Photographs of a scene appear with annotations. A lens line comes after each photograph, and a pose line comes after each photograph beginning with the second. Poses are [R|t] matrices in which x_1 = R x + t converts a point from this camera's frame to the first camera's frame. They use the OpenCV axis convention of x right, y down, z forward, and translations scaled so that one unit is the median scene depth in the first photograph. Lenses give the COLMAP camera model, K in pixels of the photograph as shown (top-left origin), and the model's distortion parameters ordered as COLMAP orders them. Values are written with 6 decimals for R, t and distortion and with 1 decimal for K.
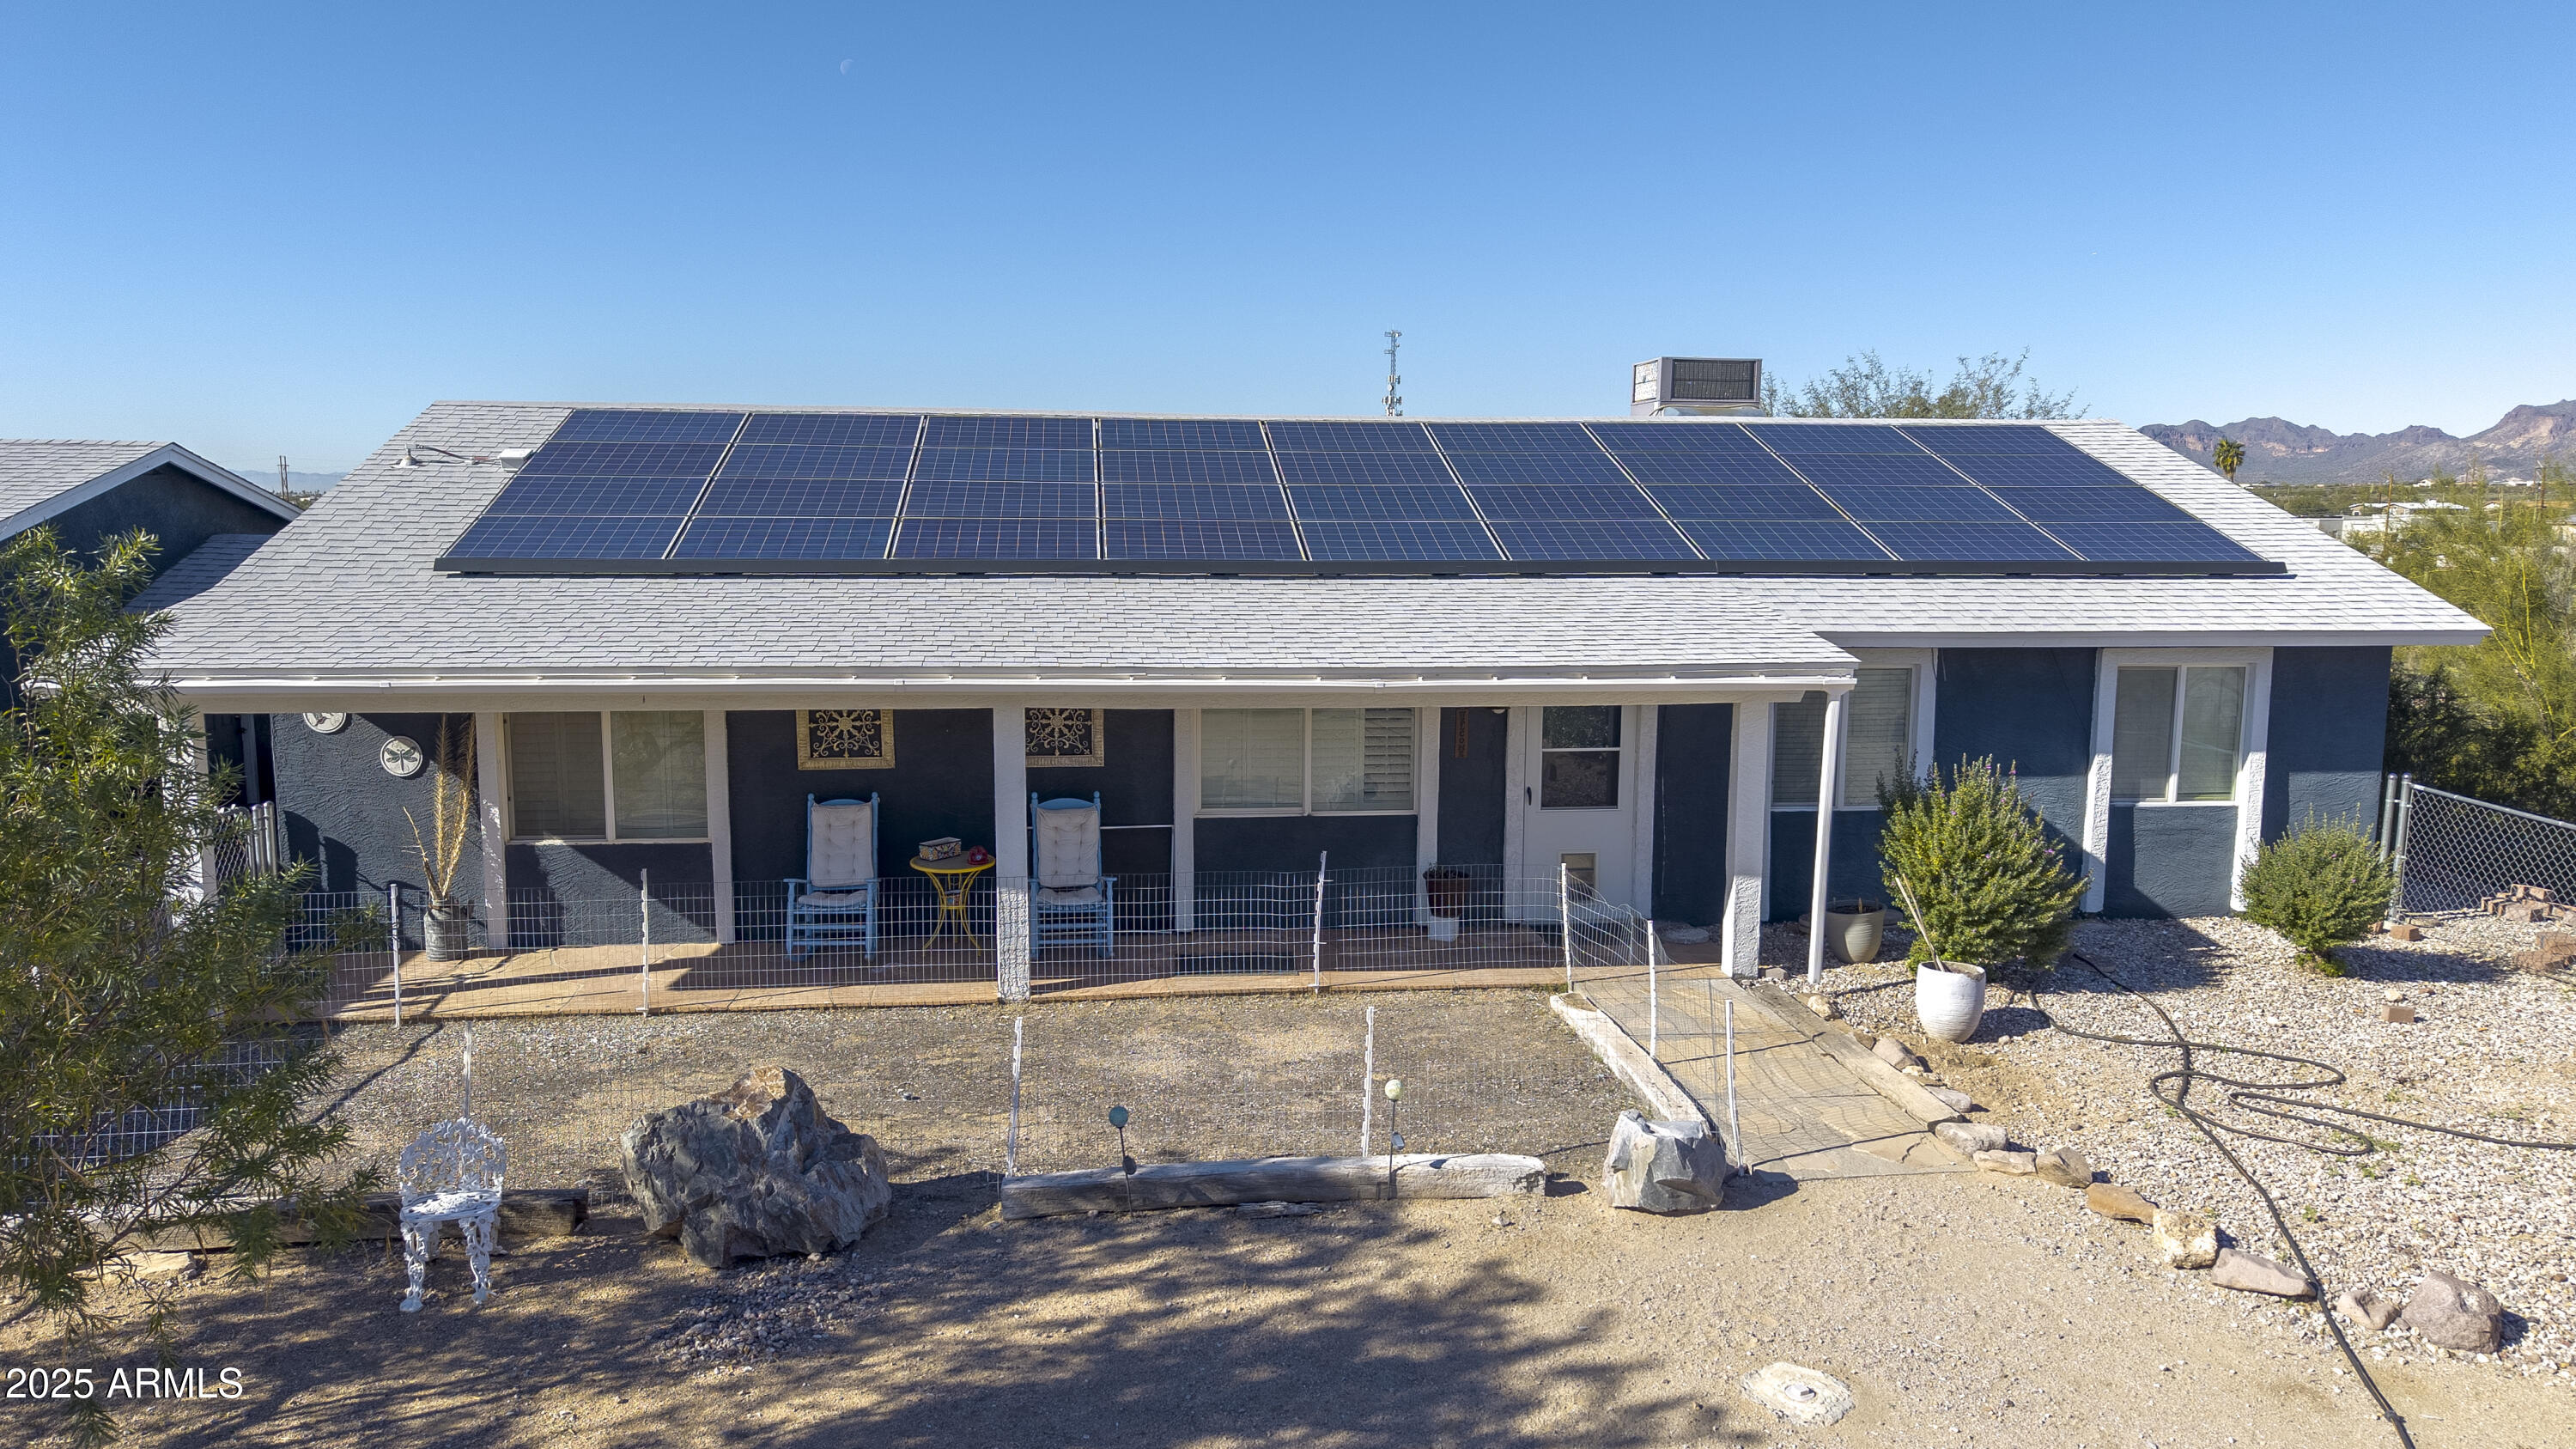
lens RADIAL K [[1726.4, 0, 1299.0], [0, 1726.4, 748.3], [0, 0, 1]] dist [0.024281, -0.022098]
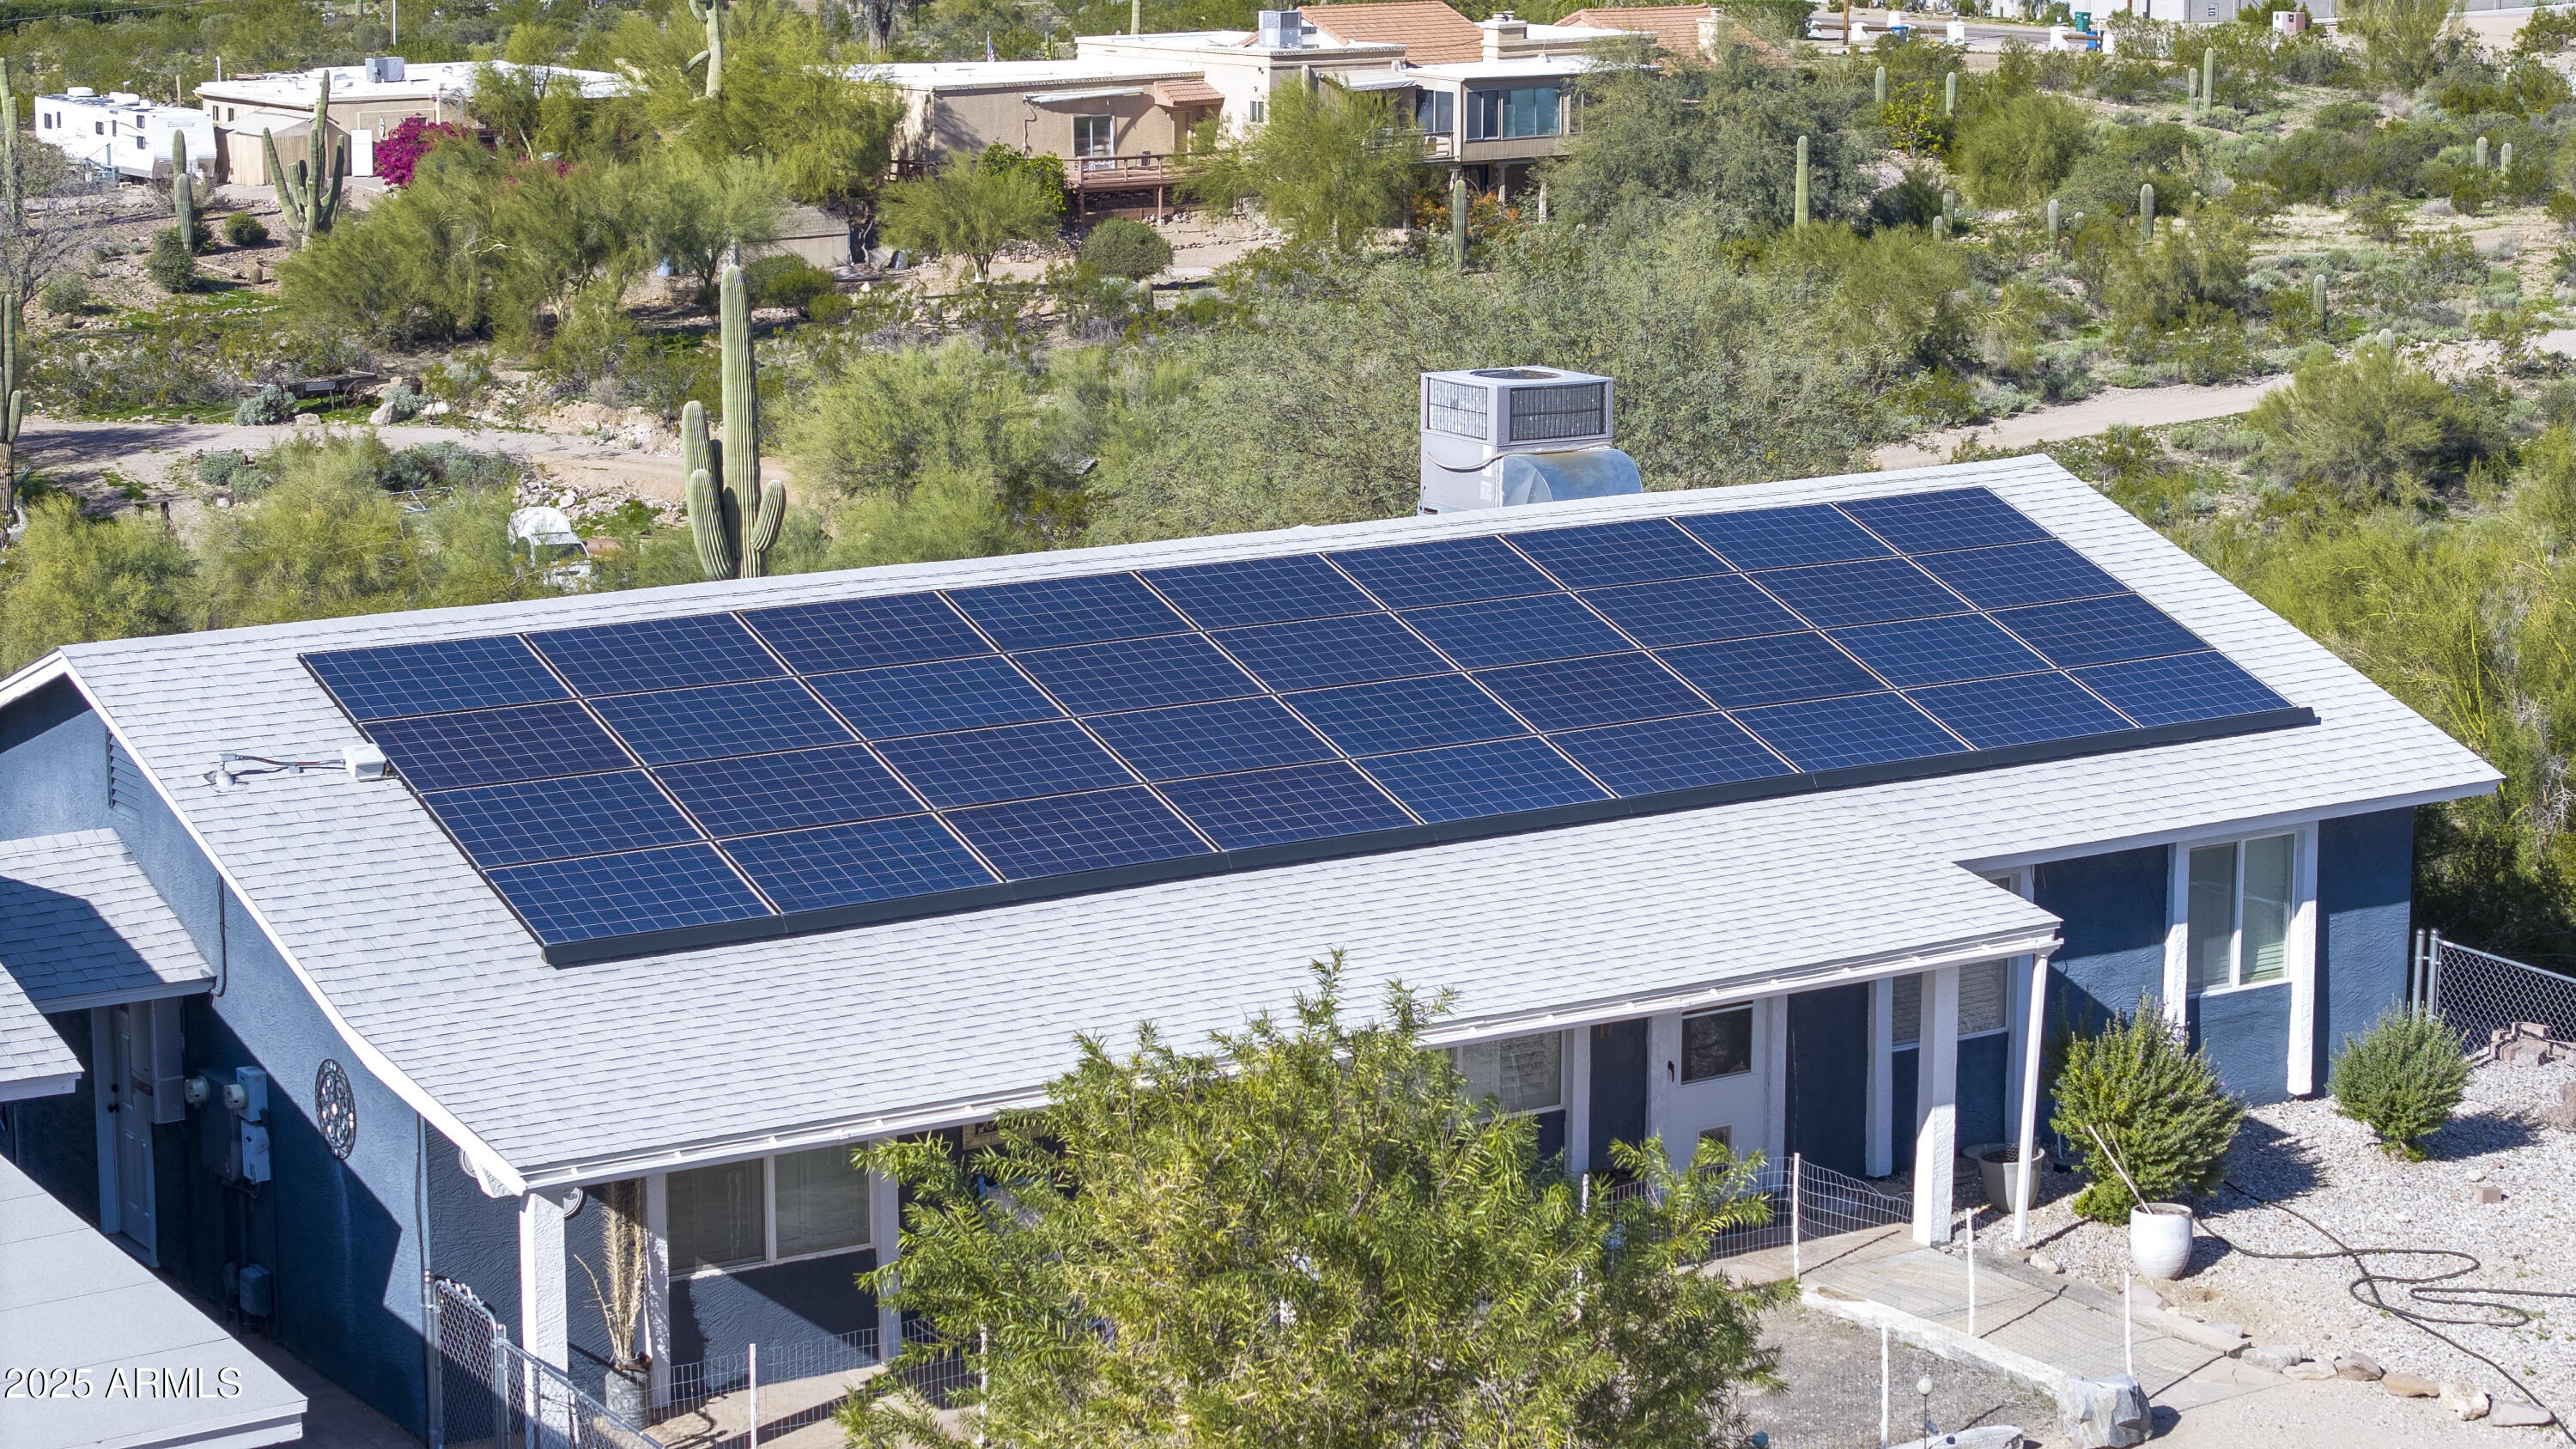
lens RADIAL K [[5010.1, 0, 1322.2], [0, 5010.1, 943.5], [0, 0, 1]] dist [-0.155826, 0.000000]
pose [[0.892287, -0.107644, 0.438448, -1.202647], [0.068812, 0.992239, 0.103568, -0.330870], [-0.446193, -0.062242, 0.892770, -1.263288]]
